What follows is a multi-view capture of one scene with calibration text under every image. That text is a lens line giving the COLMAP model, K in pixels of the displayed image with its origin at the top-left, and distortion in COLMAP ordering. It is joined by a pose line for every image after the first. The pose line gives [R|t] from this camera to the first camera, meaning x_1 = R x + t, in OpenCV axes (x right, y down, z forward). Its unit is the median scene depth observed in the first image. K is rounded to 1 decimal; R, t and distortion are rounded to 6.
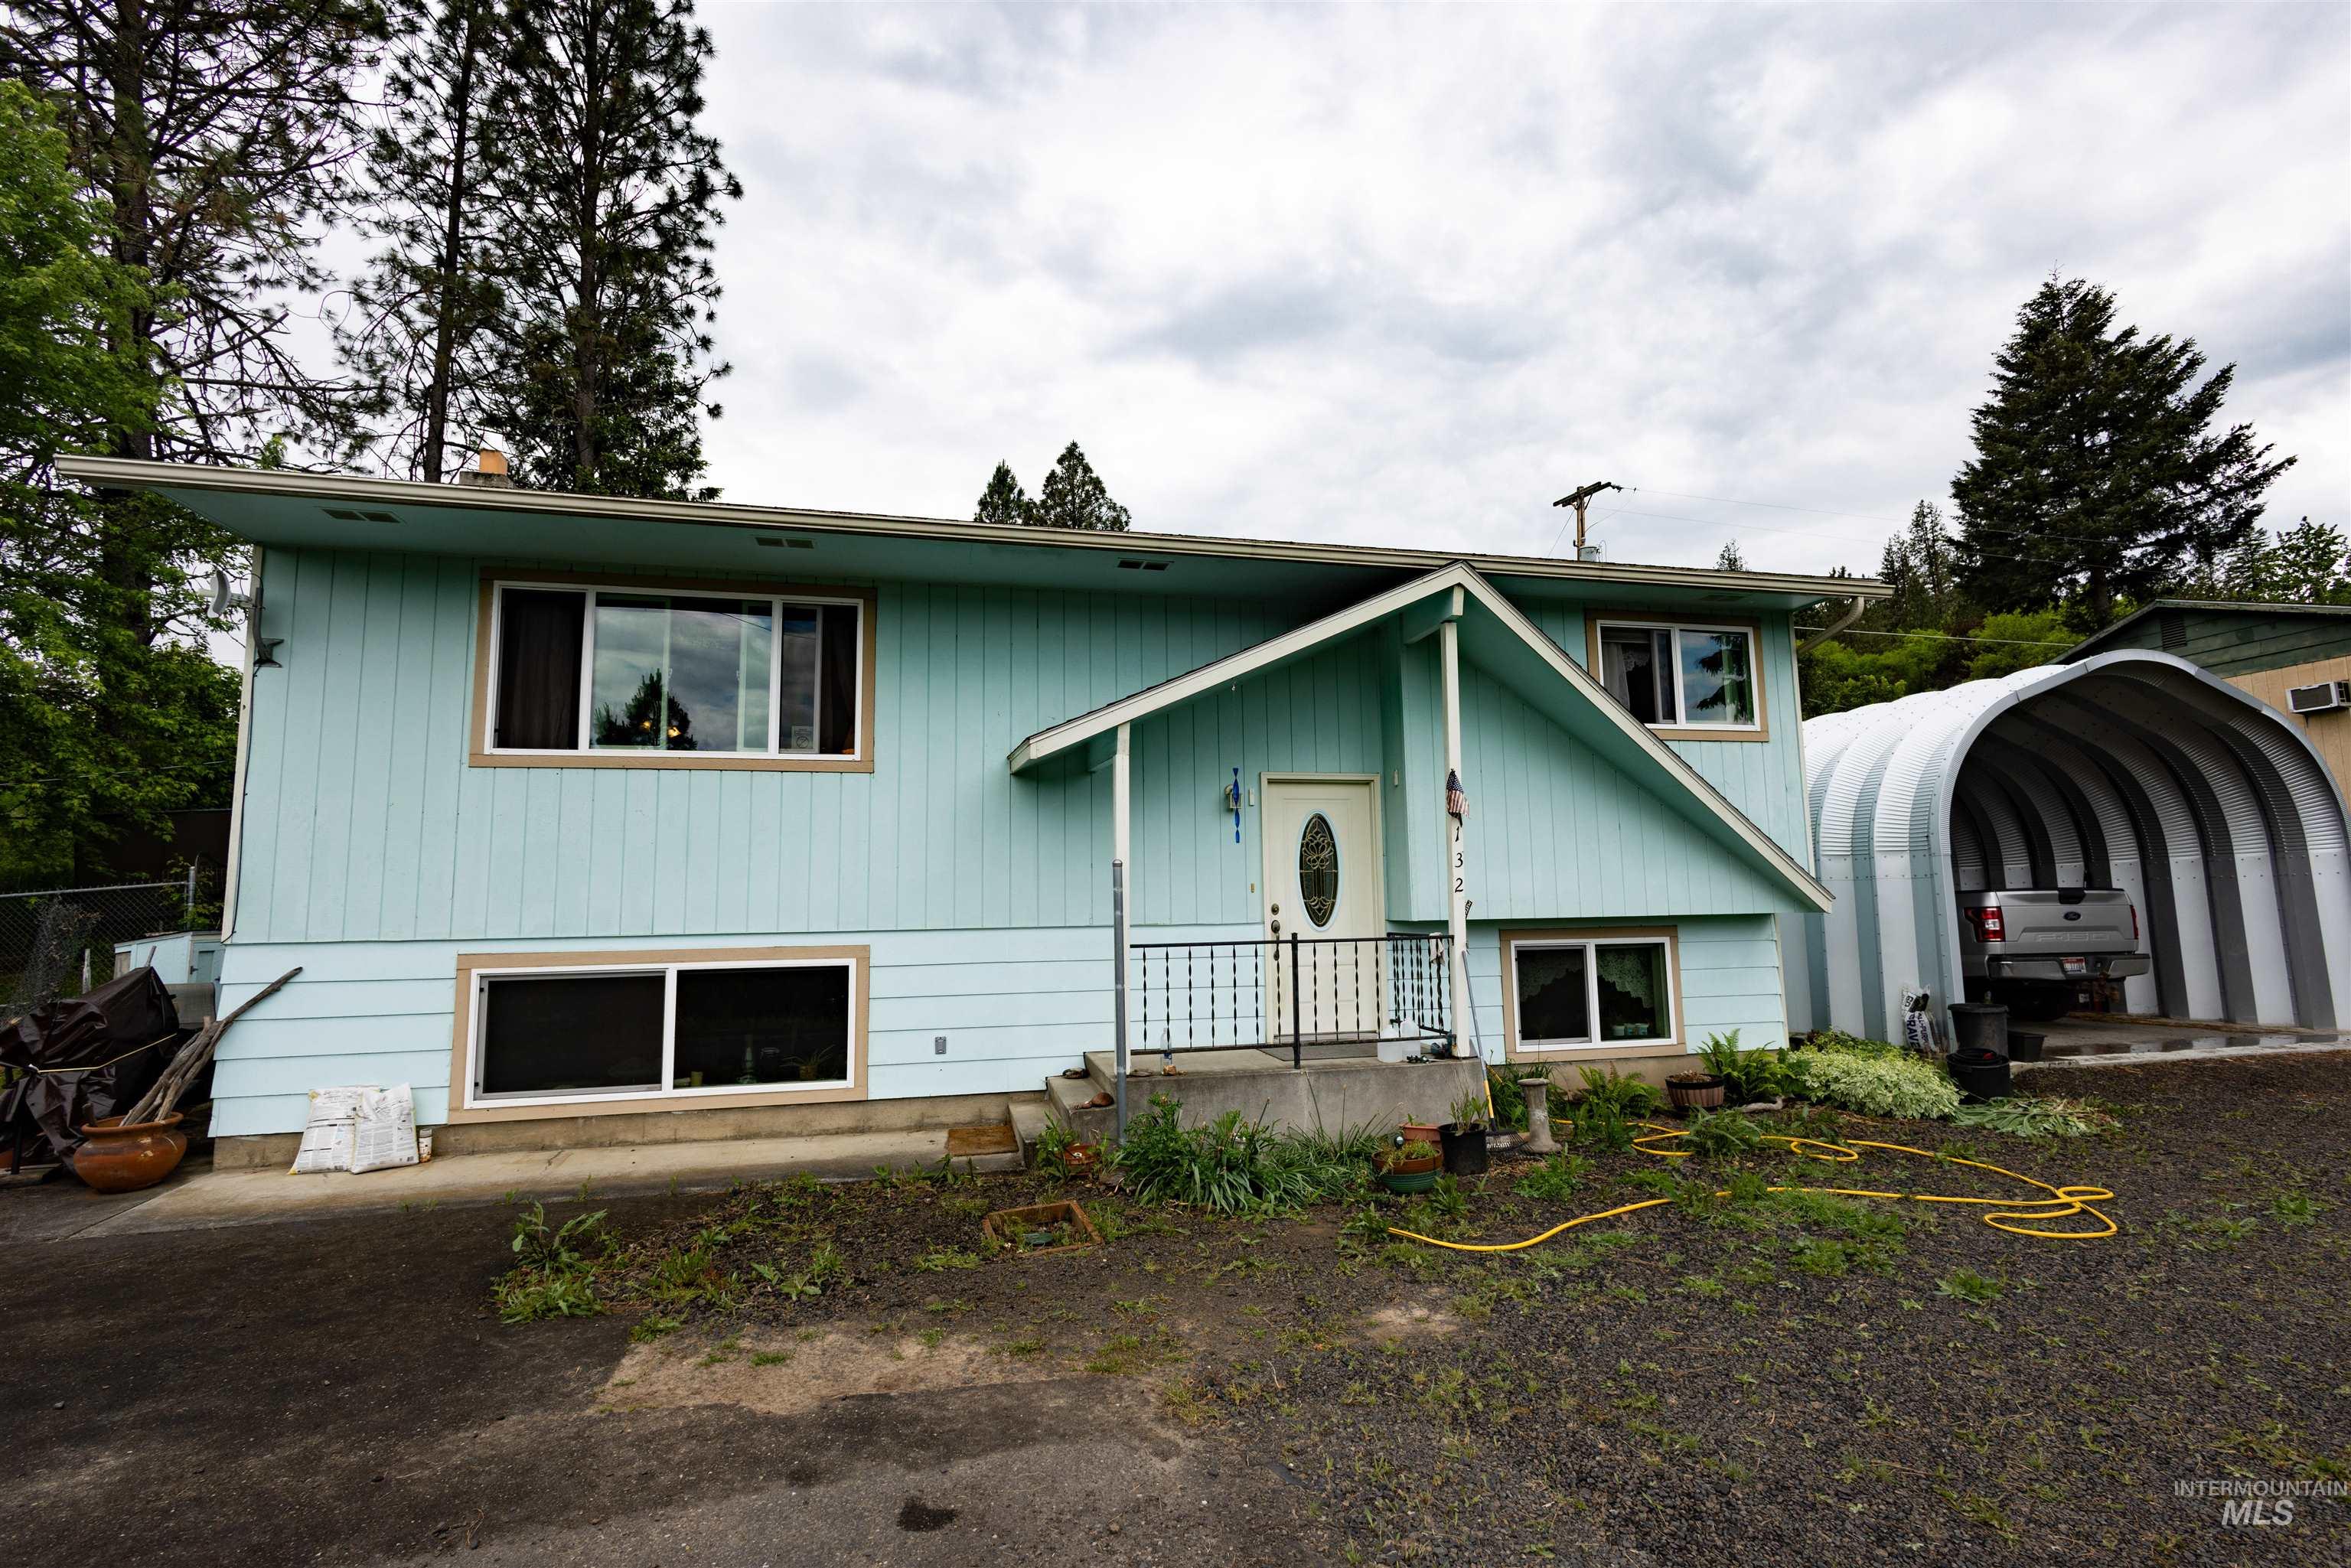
lens RADIAL K [[1145.0, 0, 1164.0], [0, 1145.0, 776.4], [0, 0, 1]] dist [-0.001418, 0.001431]
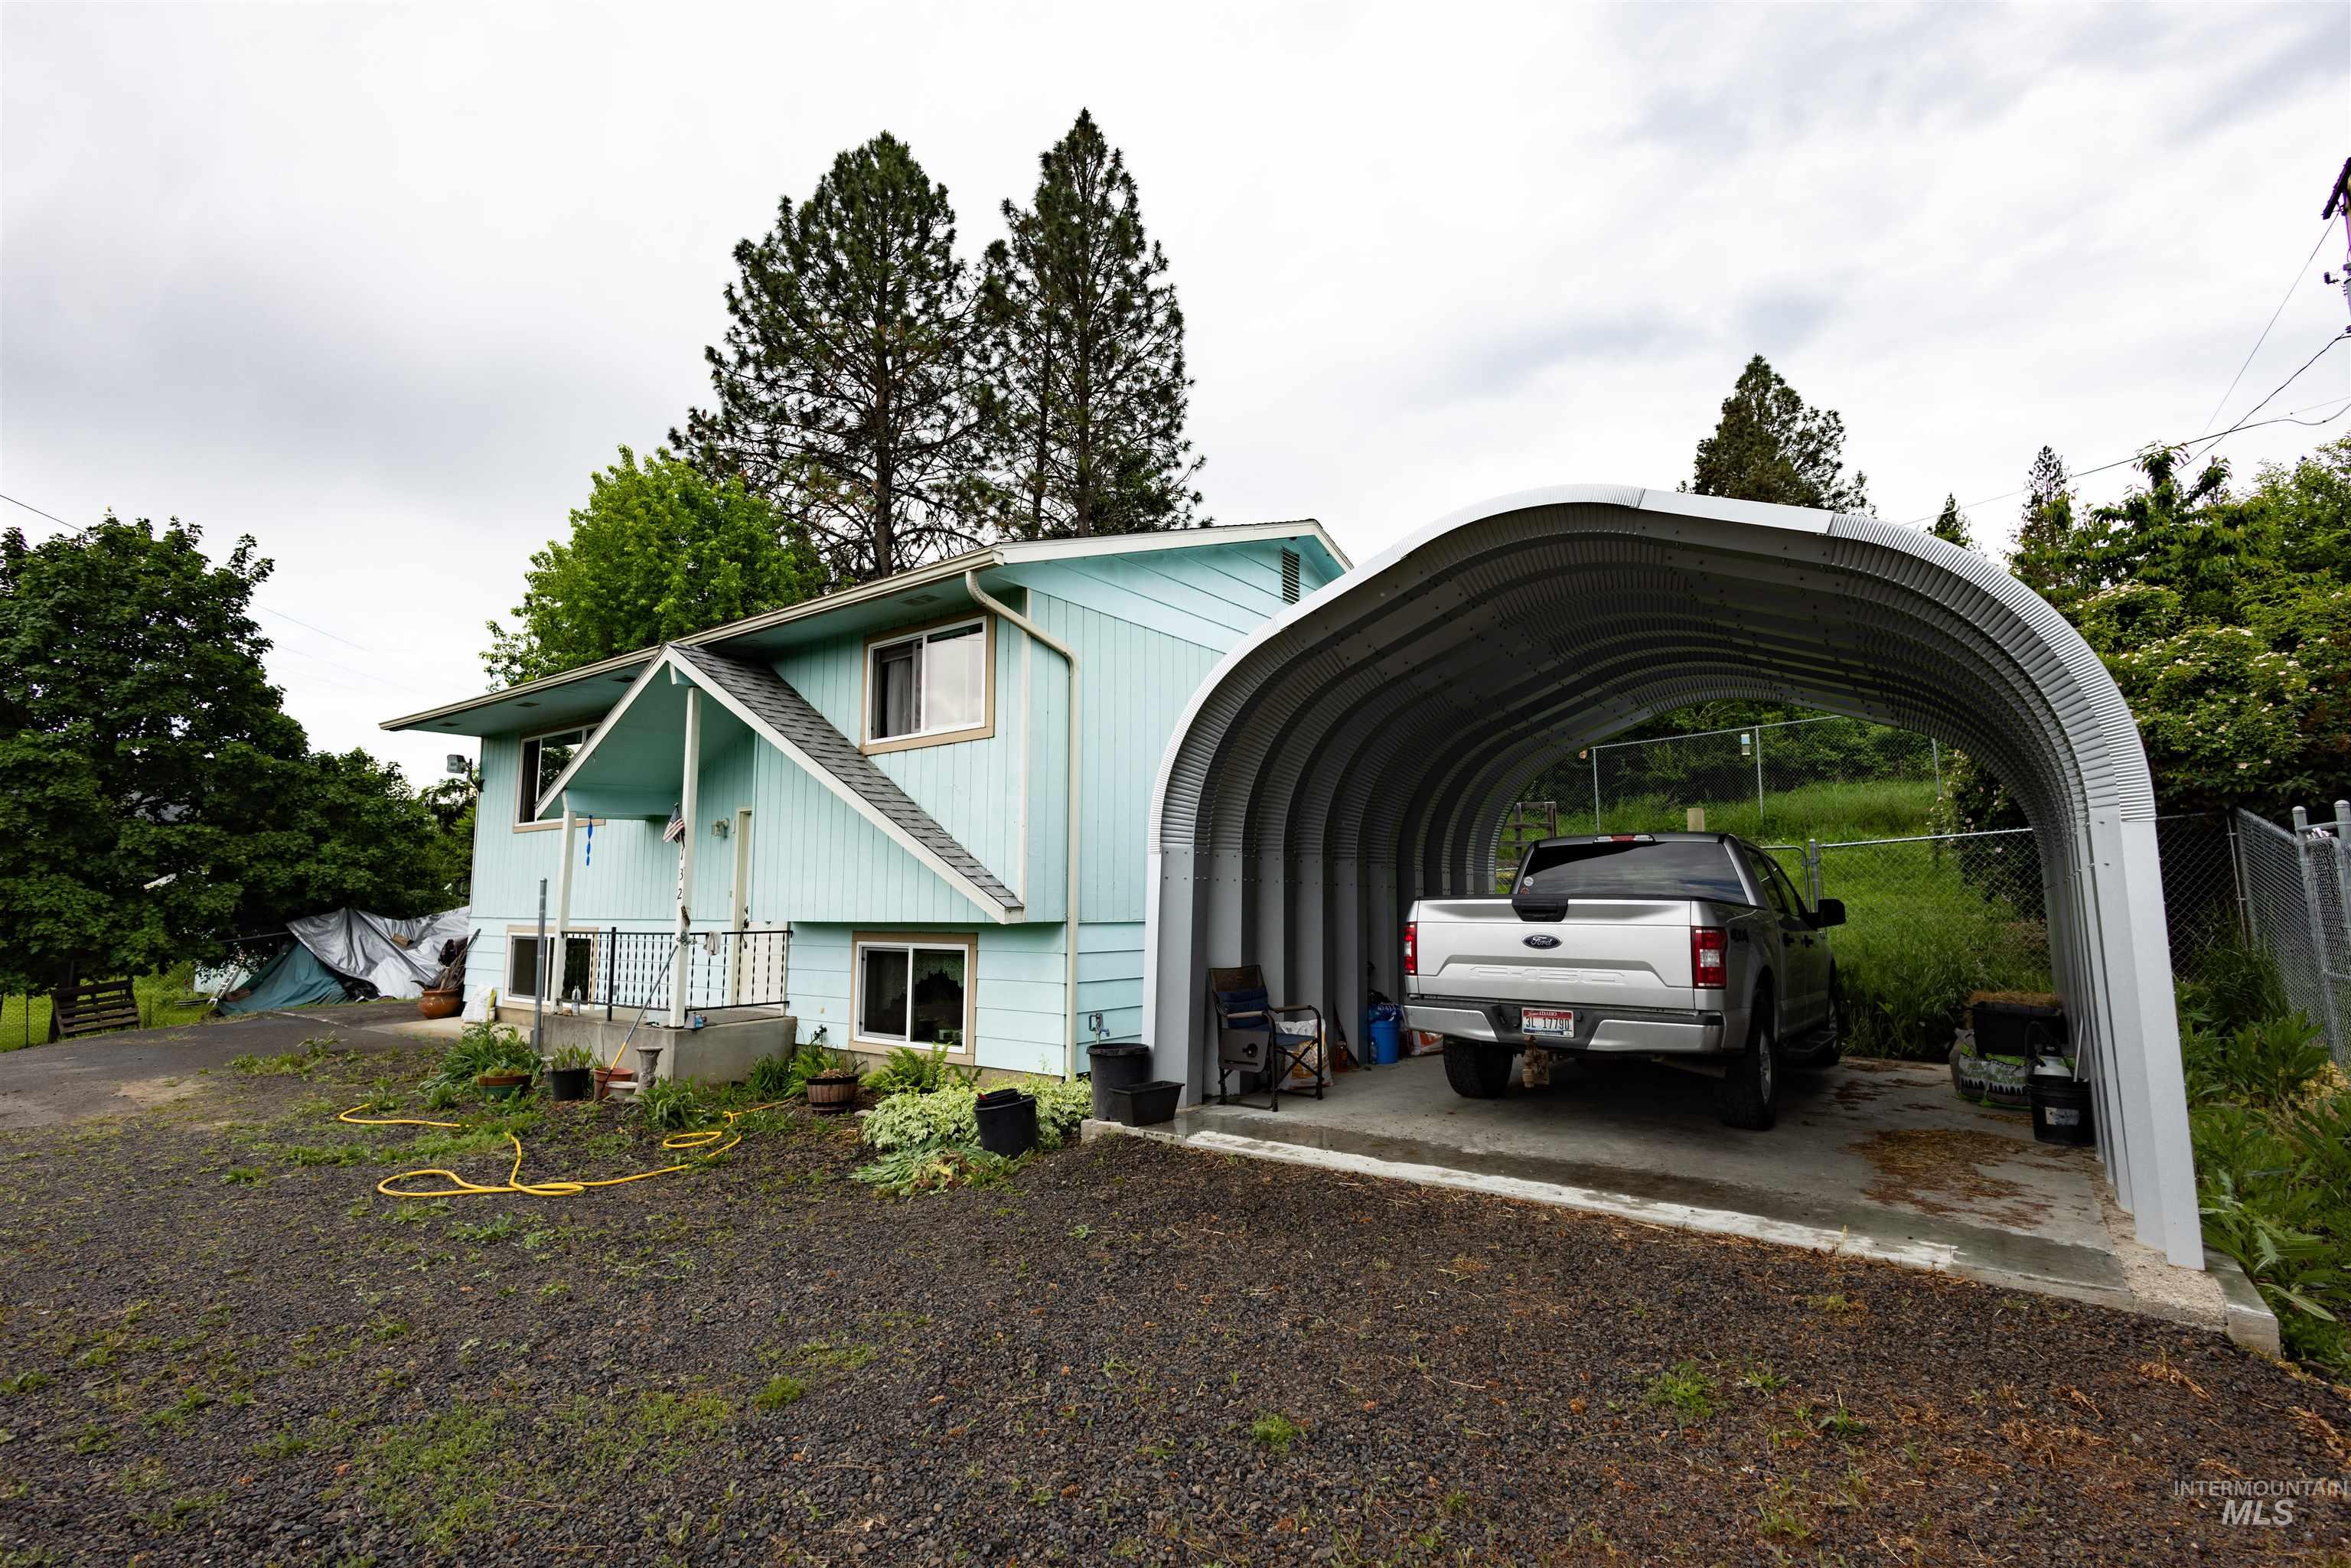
lens RADIAL K [[1145.0, 0, 1159.7], [0, 1145.0, 782.5], [0, 0, 1]] dist [-0.001418, 0.001431]
pose [[0.595205, -0.074969, -0.800069, 1.332543], [0.083455, 0.996022, -0.031244, 0.046105], [0.799229, -0.048173, 0.599093, 0.547946]]
